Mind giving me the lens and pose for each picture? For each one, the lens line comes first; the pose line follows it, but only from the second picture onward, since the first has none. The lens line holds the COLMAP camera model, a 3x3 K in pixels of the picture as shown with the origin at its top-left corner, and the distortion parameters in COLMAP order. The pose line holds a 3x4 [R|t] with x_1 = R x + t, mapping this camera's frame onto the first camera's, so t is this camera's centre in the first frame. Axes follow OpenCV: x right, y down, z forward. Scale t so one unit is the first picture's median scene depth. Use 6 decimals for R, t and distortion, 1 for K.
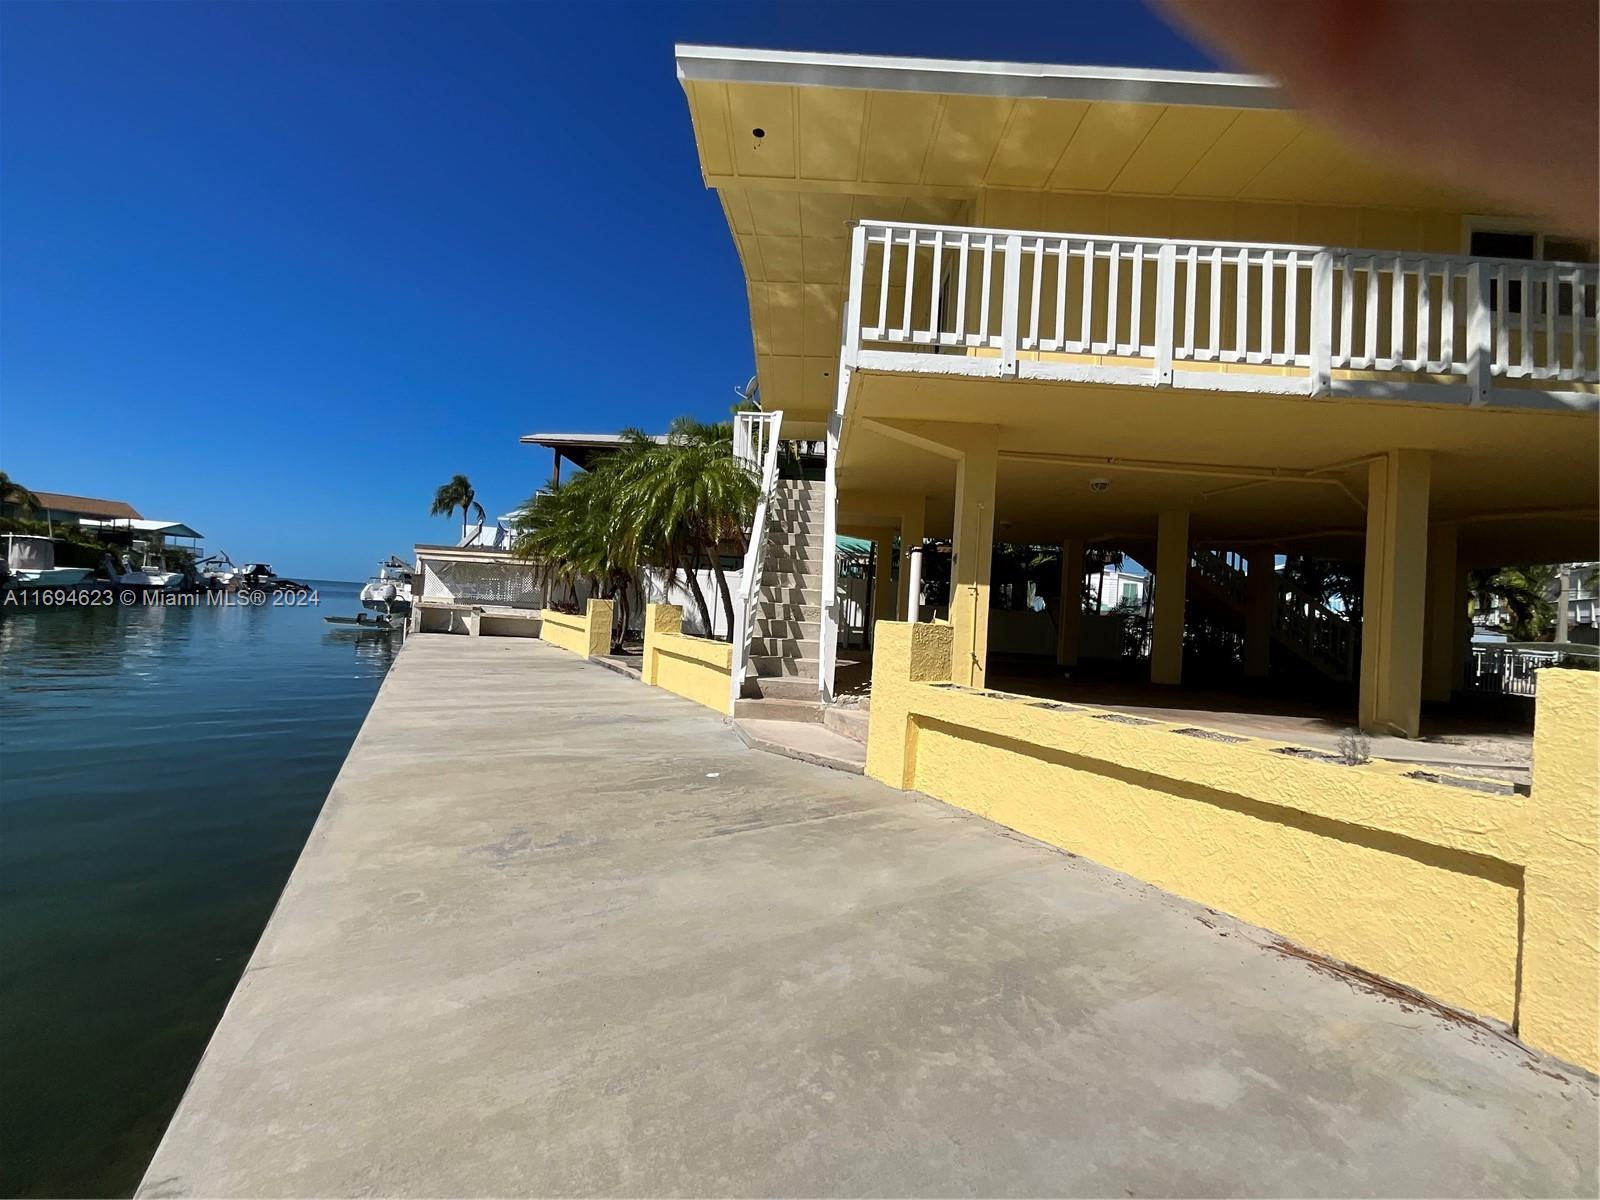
lens RADIAL K [[655.0, 0, 794.0], [0, 655.0, 598.2], [0, 0, 1]] dist [0.015735, -0.000084]
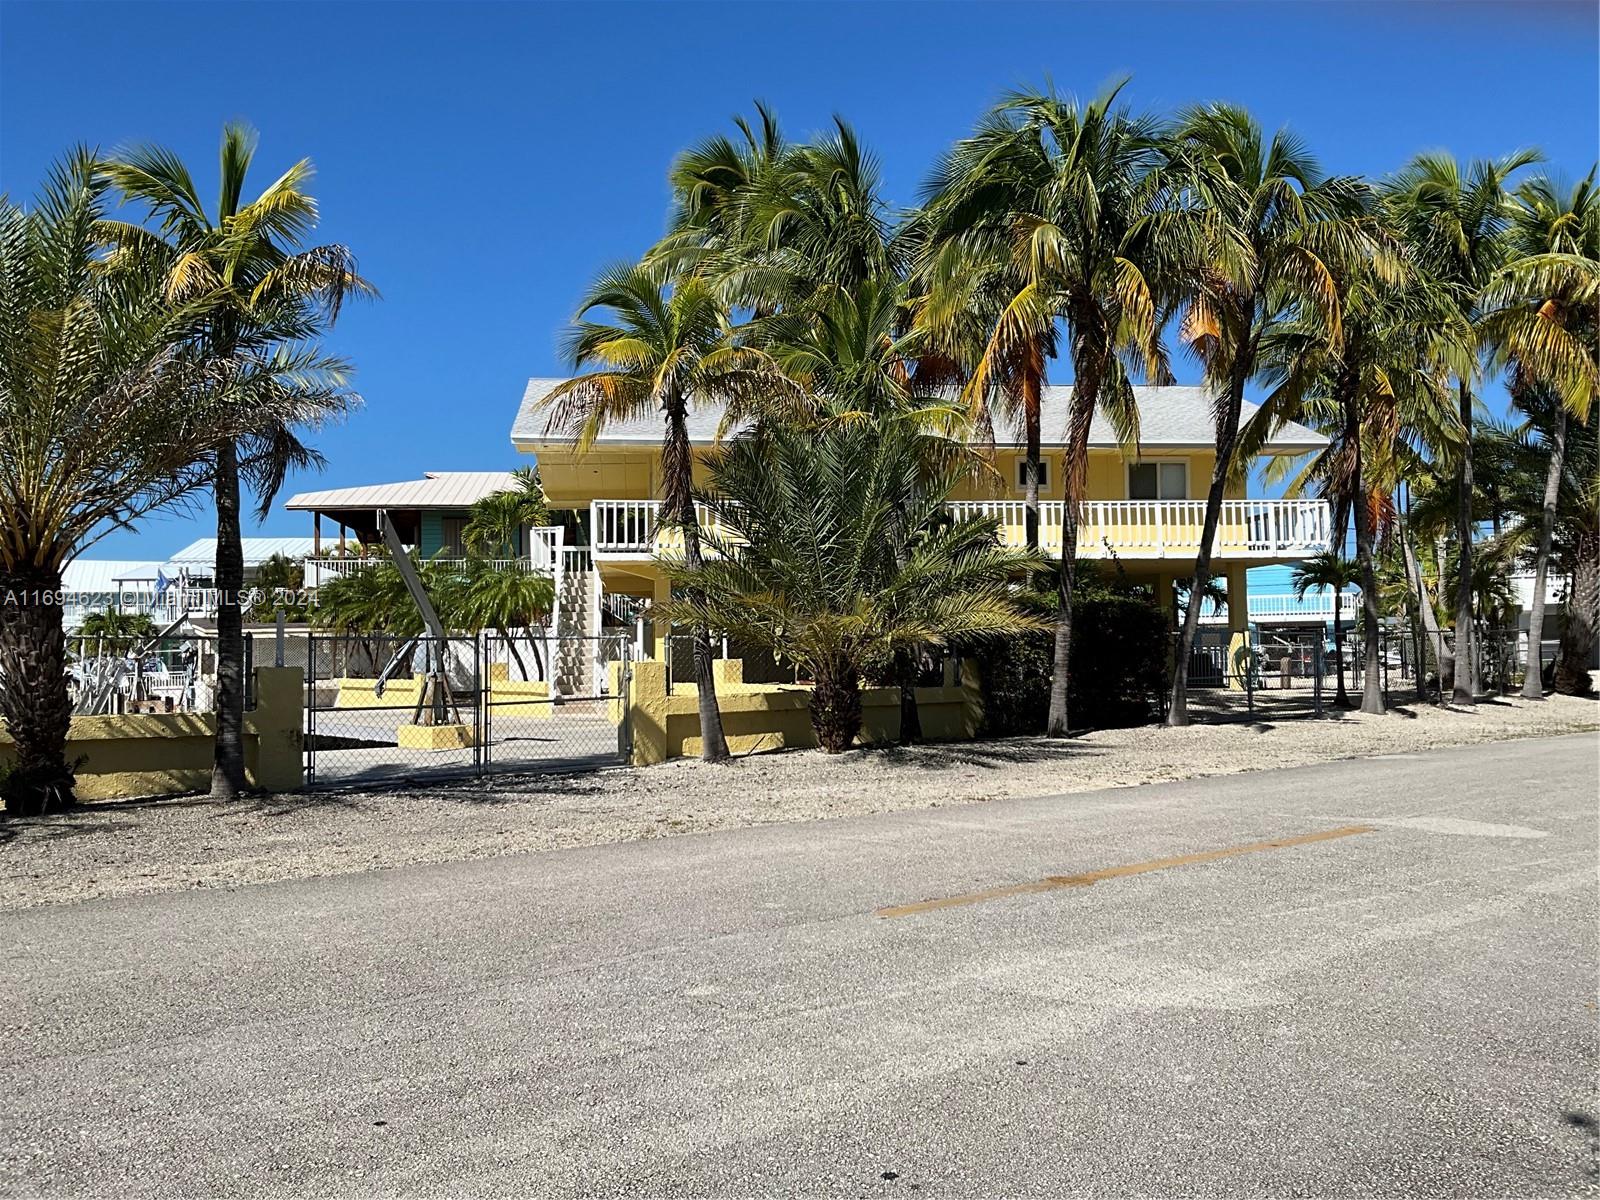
lens RADIAL K [[1283.5, 0, 801.8], [0, 1283.5, 527.7], [0, 0, 1]] dist [-0.009228, -0.011489]
pose [[0.984408, -0.063719, 0.163956, 0.041164], [0.076242, 0.994540, -0.071253, -0.037682], [-0.158520, 0.082642, 0.983891, -2.164300]]
